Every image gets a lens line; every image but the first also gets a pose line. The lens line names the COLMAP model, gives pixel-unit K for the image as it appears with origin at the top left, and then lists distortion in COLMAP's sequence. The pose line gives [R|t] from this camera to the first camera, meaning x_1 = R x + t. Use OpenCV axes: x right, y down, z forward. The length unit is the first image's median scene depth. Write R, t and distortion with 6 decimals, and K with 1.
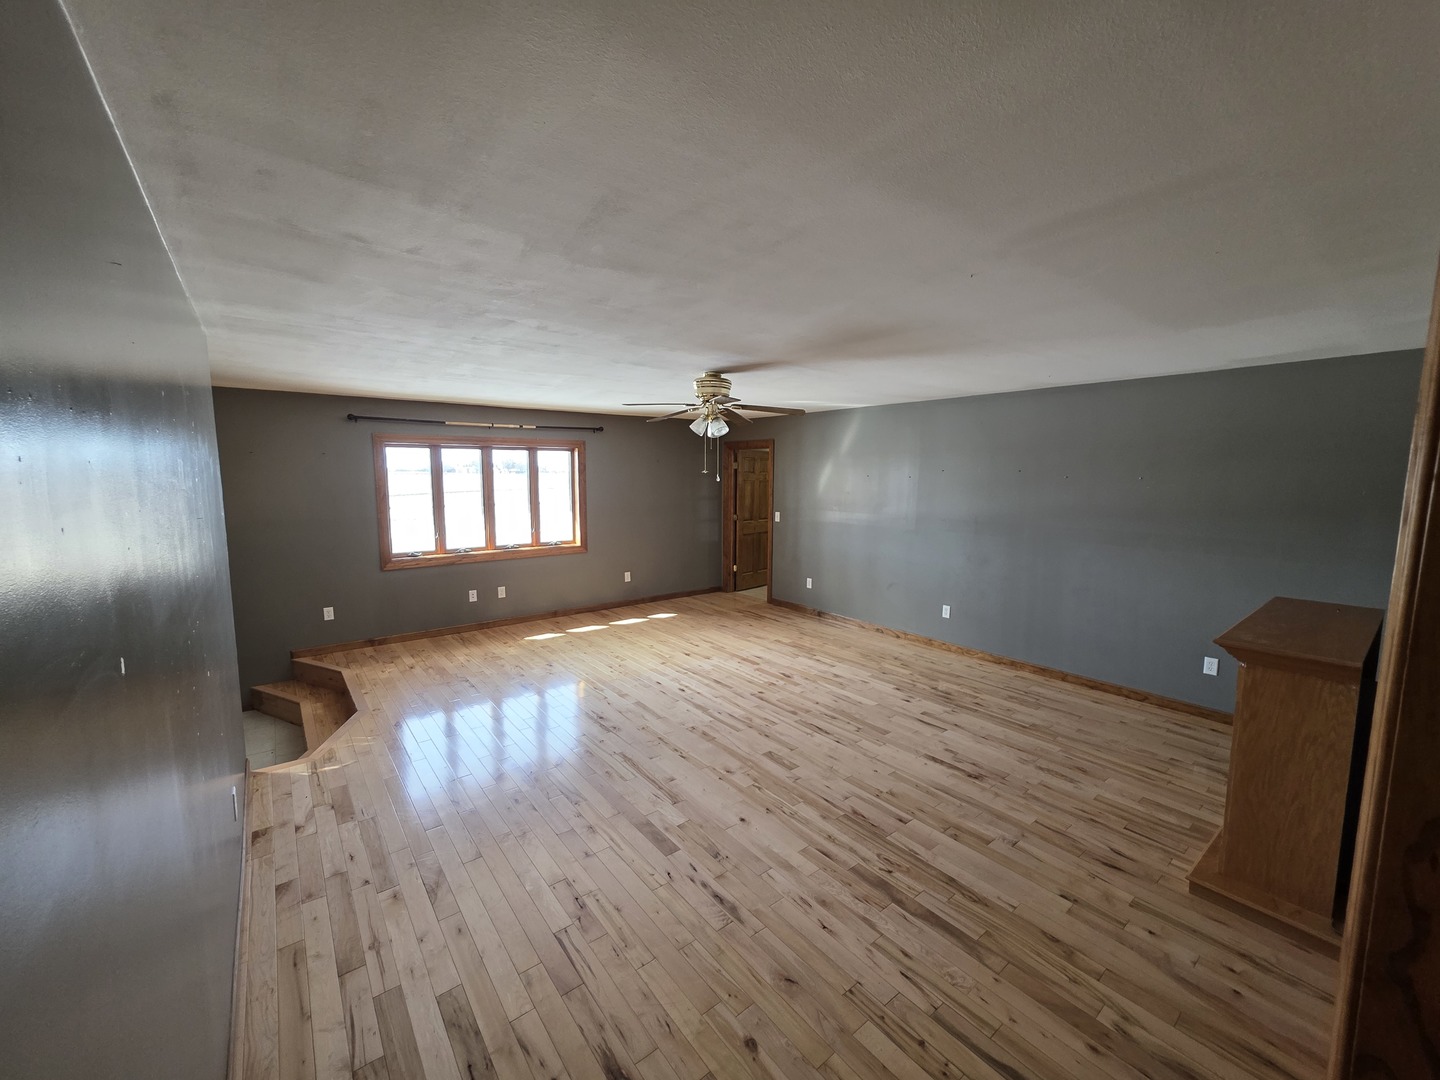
lens RADIAL K [[576.5, 0, 726.9], [0, 576.5, 539.5], [0, 0, 1]] dist [0.001106, 0.000944]
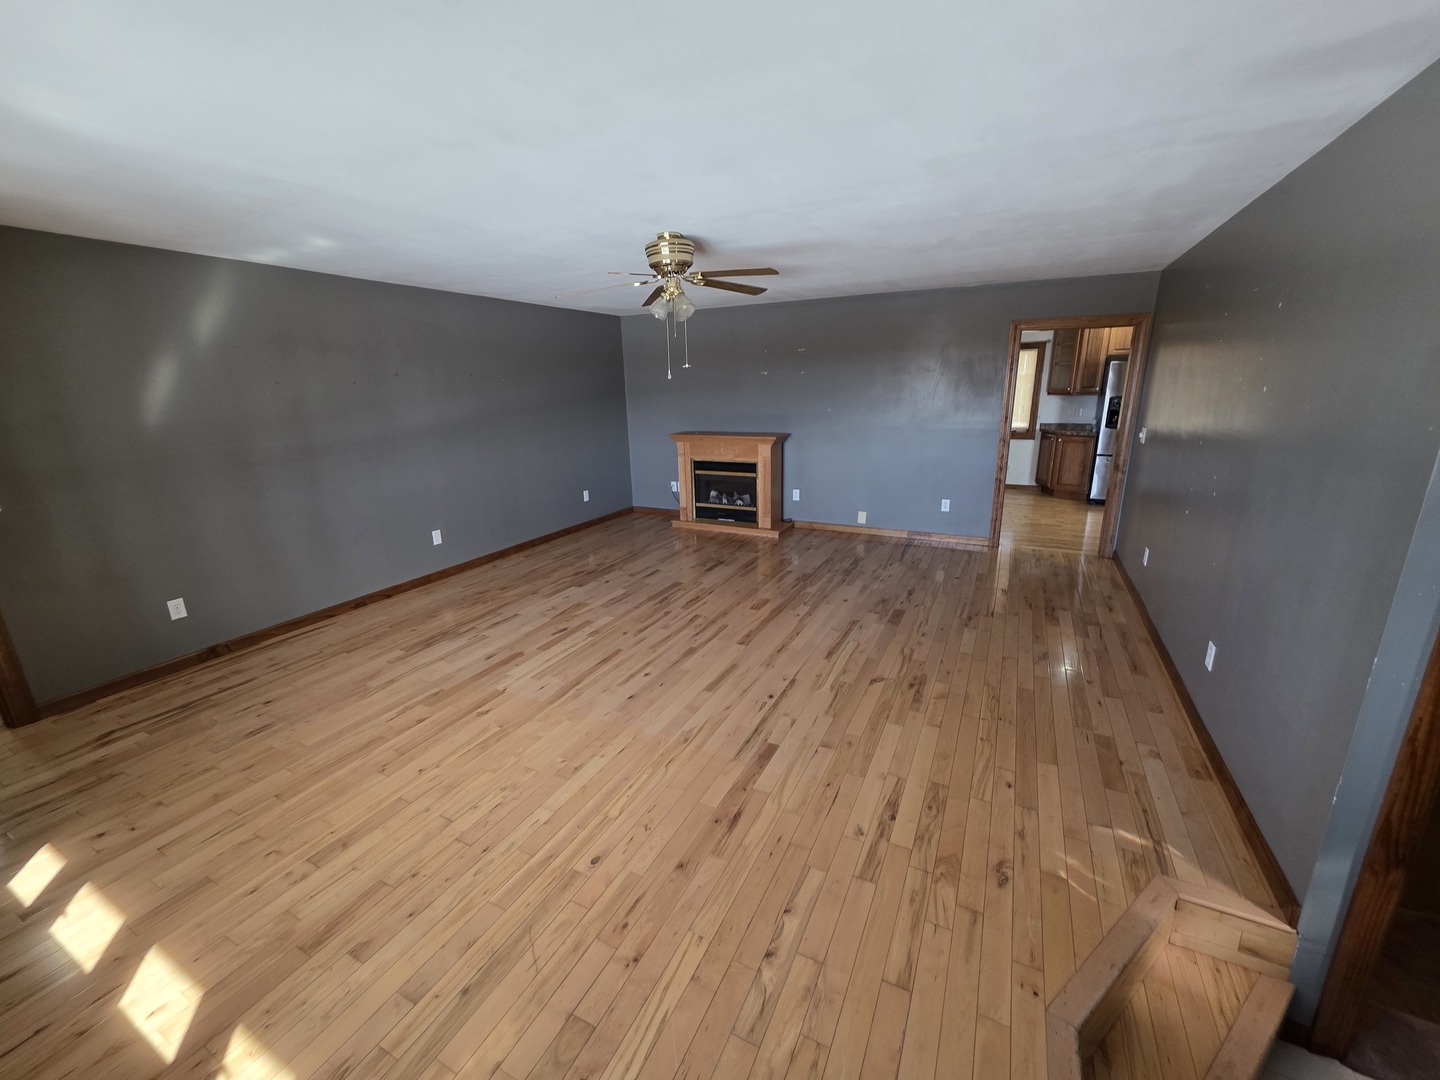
lens RADIAL K [[576.5, 0, 716.6], [0, 576.5, 536.0], [0, 0, 1]] dist [0.001106, 0.000944]
pose [[-0.407548, -0.233078, 0.882938, -0.738306], [0.124743, 0.943606, 0.306672, -0.121620], [-0.904624, 0.235124, -0.355490, 1.168320]]
